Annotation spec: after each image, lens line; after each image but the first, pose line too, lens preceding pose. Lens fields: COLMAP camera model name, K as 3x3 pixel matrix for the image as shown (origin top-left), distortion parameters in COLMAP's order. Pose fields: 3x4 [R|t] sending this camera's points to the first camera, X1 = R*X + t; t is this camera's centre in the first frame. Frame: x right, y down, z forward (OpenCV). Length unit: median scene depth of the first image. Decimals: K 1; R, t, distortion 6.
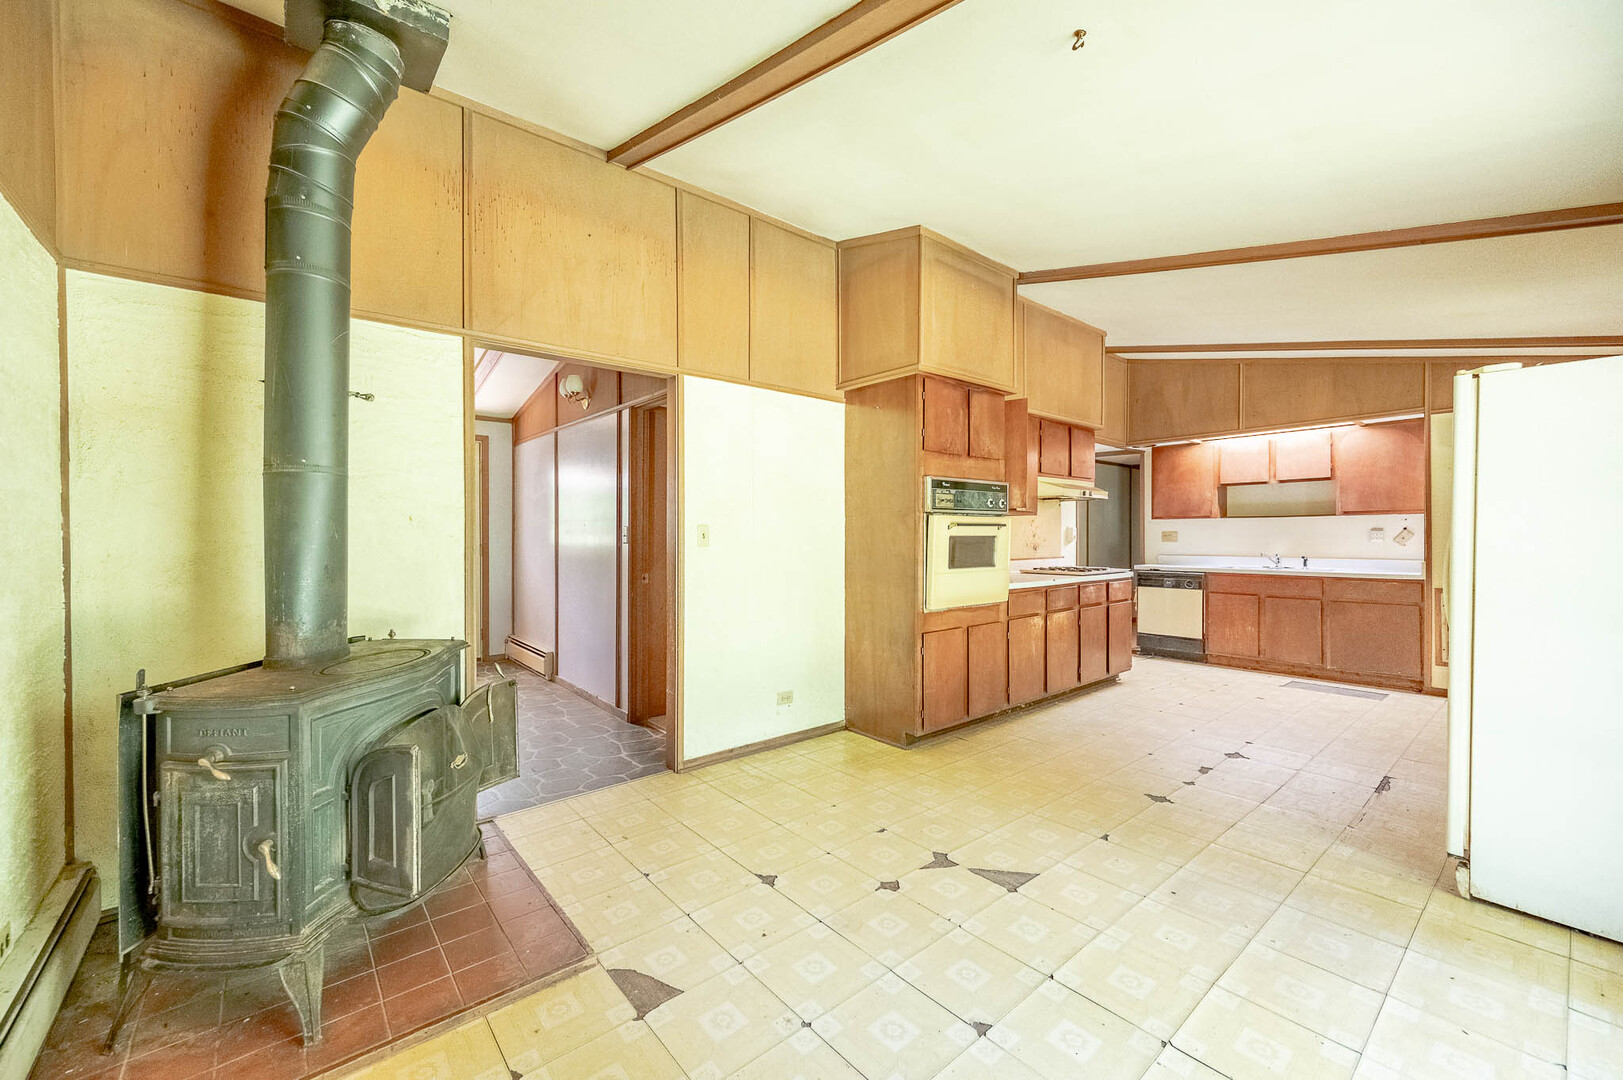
lens RADIAL K [[647.5, 0, 806.4], [0, 647.5, 535.8], [0, 0, 1]] dist [-0.000815, -0.000340]
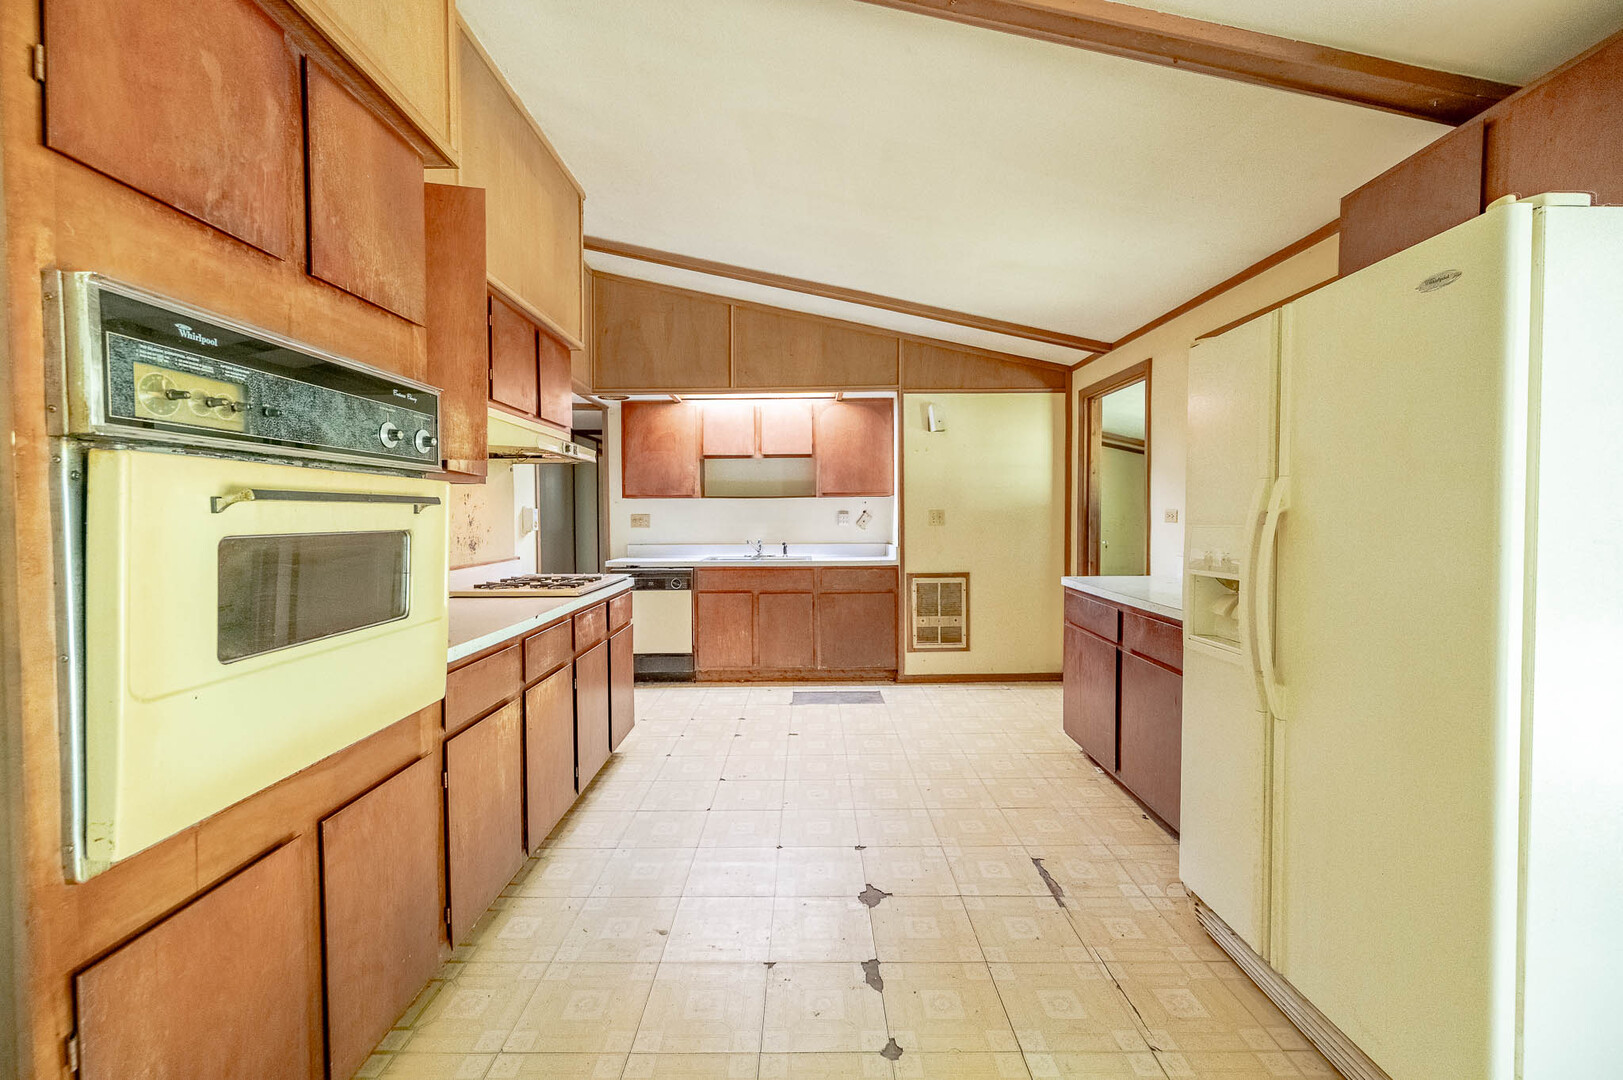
lens RADIAL K [[647.5, 0, 806.4], [0, 647.5, 535.8], [0, 0, 1]] dist [-0.000815, -0.000340]
pose [[0.639675, -0.026016, 0.768205, 0.117086], [0.003968, 0.999526, 0.030546, -0.005174], [-0.768635, -0.016491, 0.639475, 0.444886]]
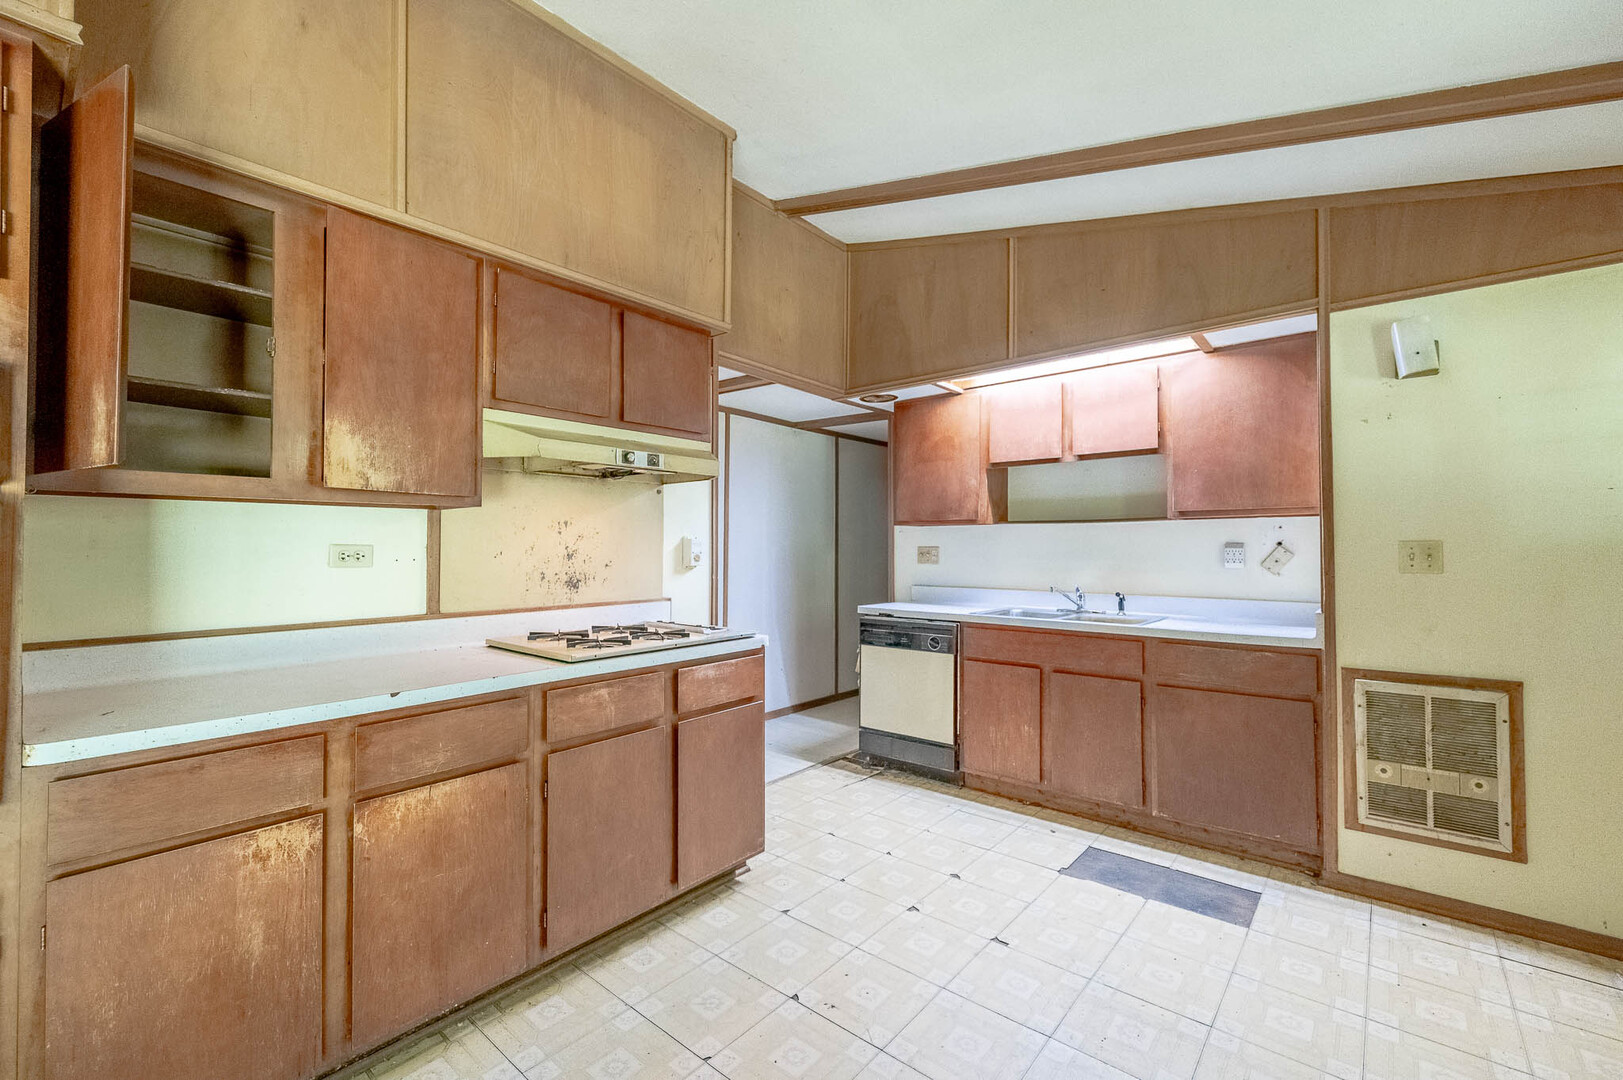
lens RADIAL K [[681.6, 0, 818.1], [0, 681.6, 534.8], [0, 0, 1]] dist [0.001109, 0.000052]
pose [[0.983796, 0.006886, 0.179158, 0.442858], [-0.003615, 0.999821, -0.018578, -0.006894], [-0.179254, 0.017629, 0.983645, 0.507671]]
